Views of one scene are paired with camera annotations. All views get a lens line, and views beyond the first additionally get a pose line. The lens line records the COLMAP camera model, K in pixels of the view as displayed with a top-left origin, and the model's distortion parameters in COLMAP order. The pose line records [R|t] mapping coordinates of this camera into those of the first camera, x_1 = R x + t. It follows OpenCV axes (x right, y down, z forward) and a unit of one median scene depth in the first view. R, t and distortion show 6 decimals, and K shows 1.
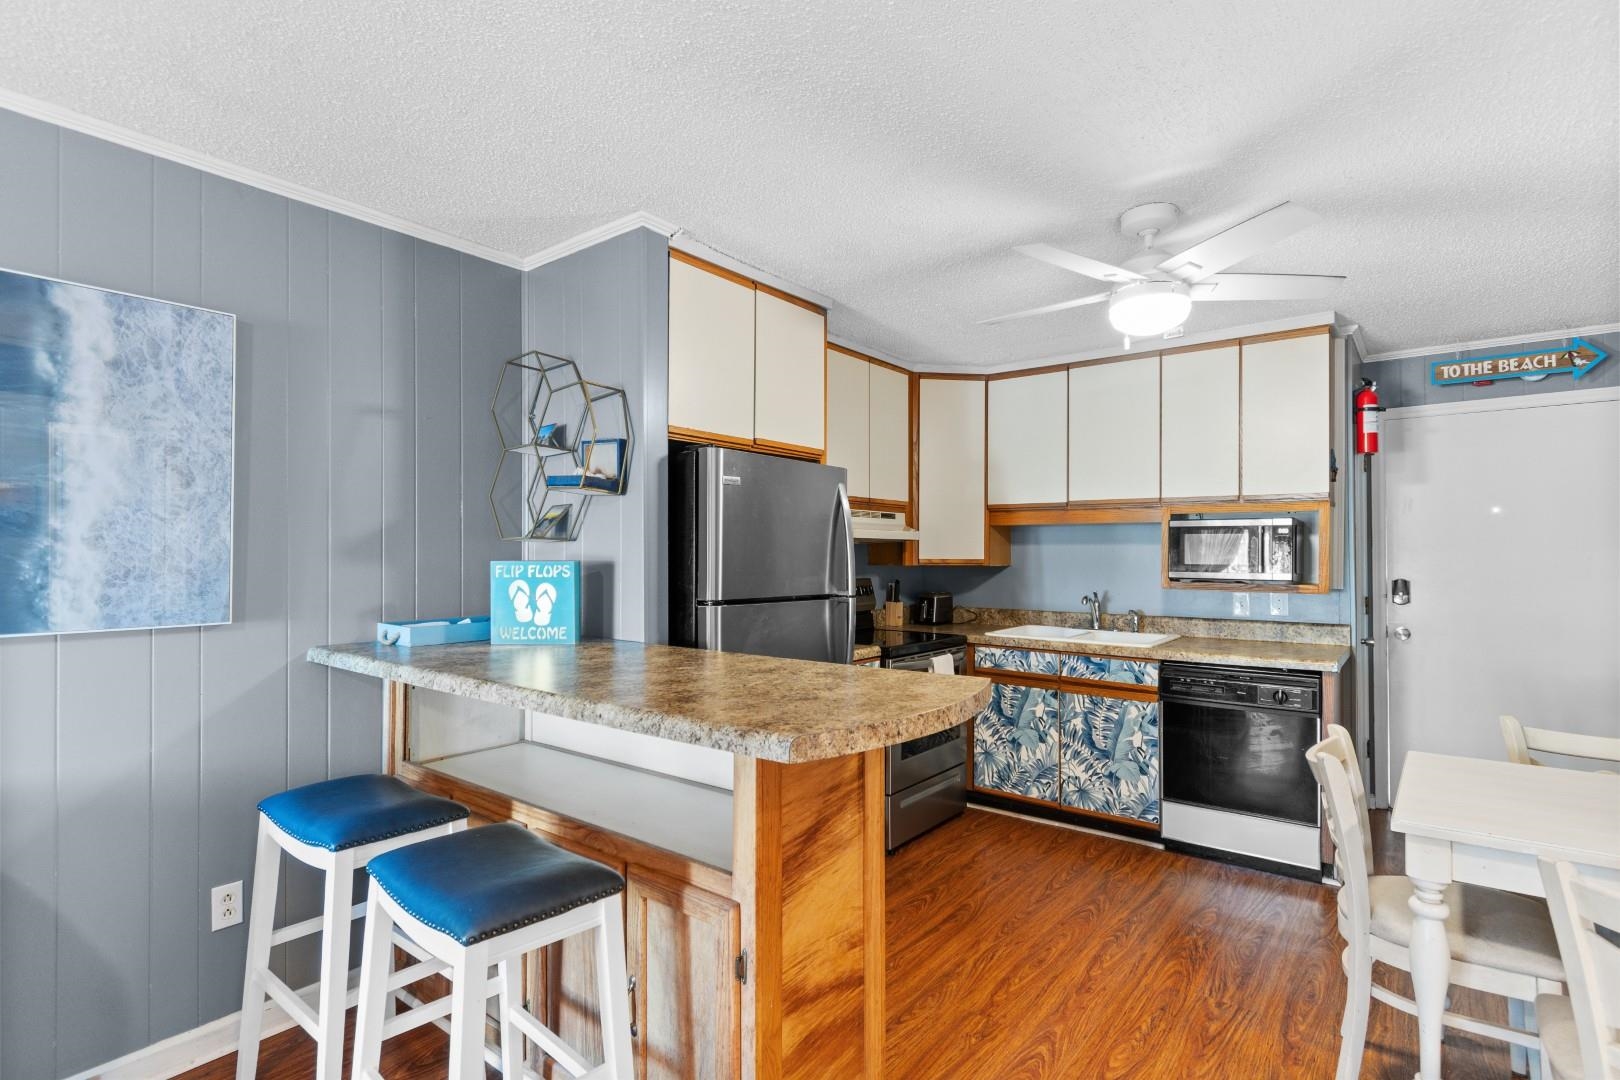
lens RADIAL K [[805.3, 0, 821.8], [0, 805.3, 540.3], [0, 0, 1]] dist [0.006327, 0.000601]
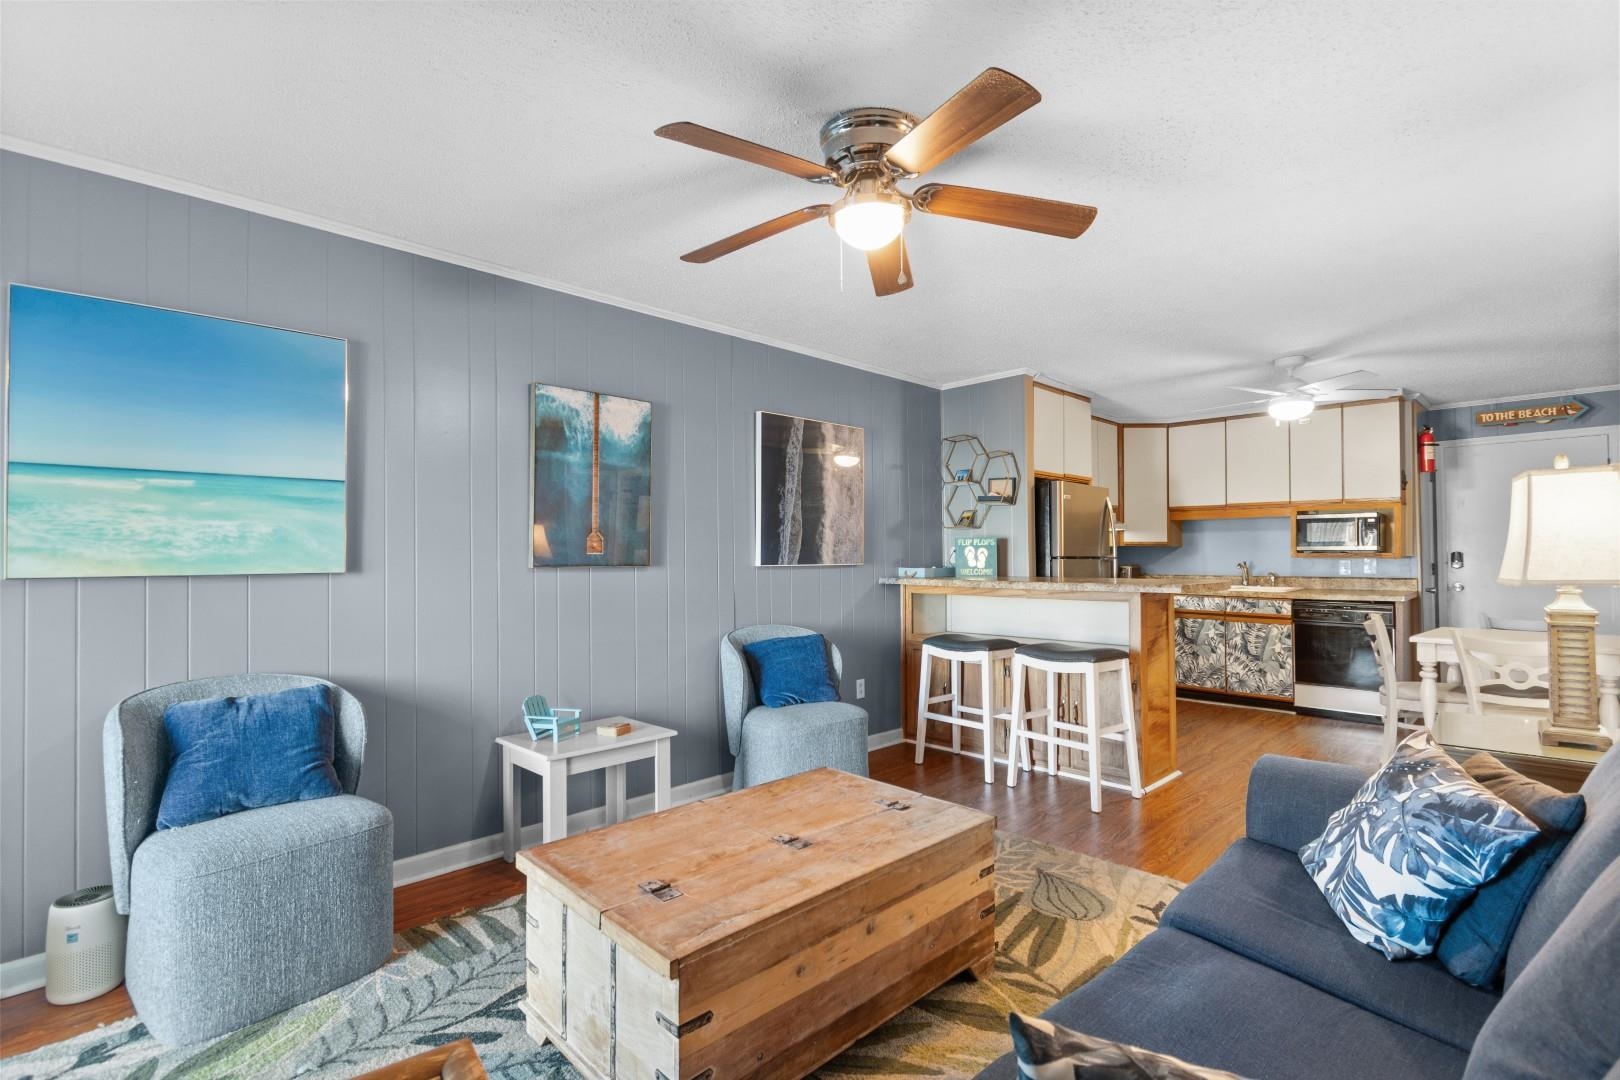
lens RADIAL K [[756.5, 0, 829.6], [0, 756.5, 536.4], [0, 0, 1]] dist [0.008262, -0.002579]
pose [[0.992485, -0.008904, -0.122043, -0.359925], [0.008044, 0.999939, -0.007536, 0.025354], [0.122103, 0.006497, 0.992496, -0.719313]]
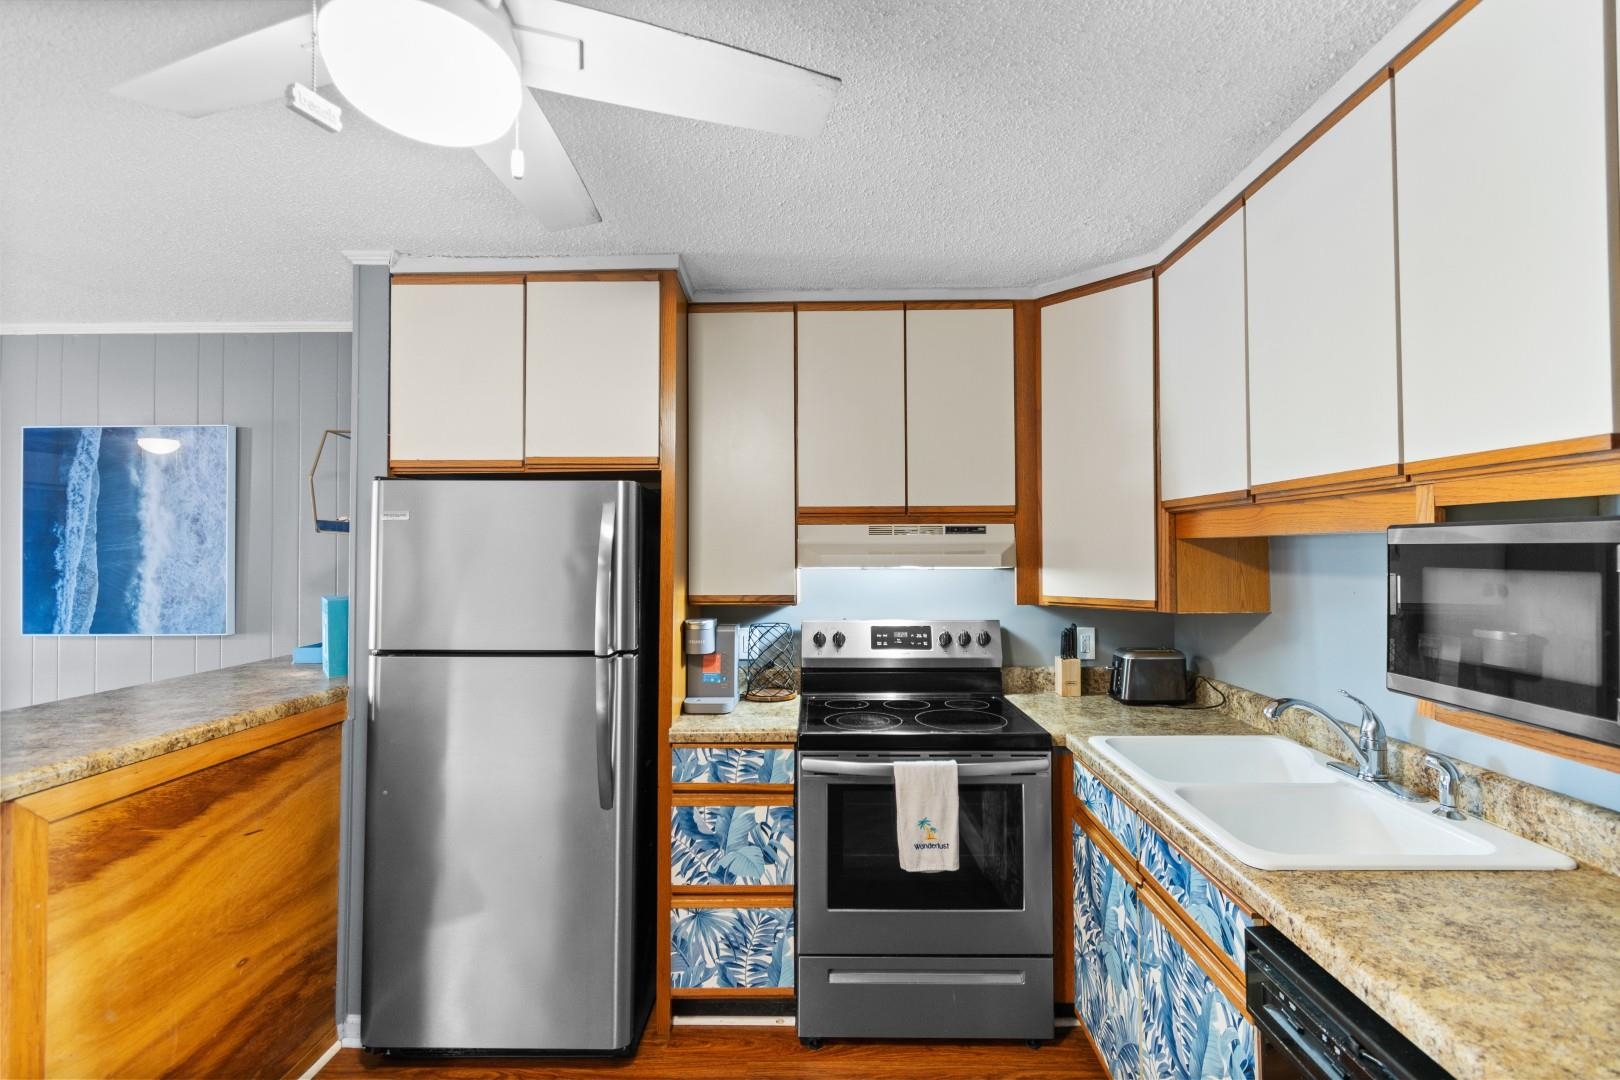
lens RADIAL K [[716.3, 0, 809.2], [0, 716.3, 543.3], [0, 0, 1]] dist [0.013134, -0.004587]
pose [[0.592860, -0.013549, -0.805192, 0.610450], [0.019116, 0.999813, -0.002748, -0.025422], [0.805079, -0.013763, 0.593008, 0.686757]]
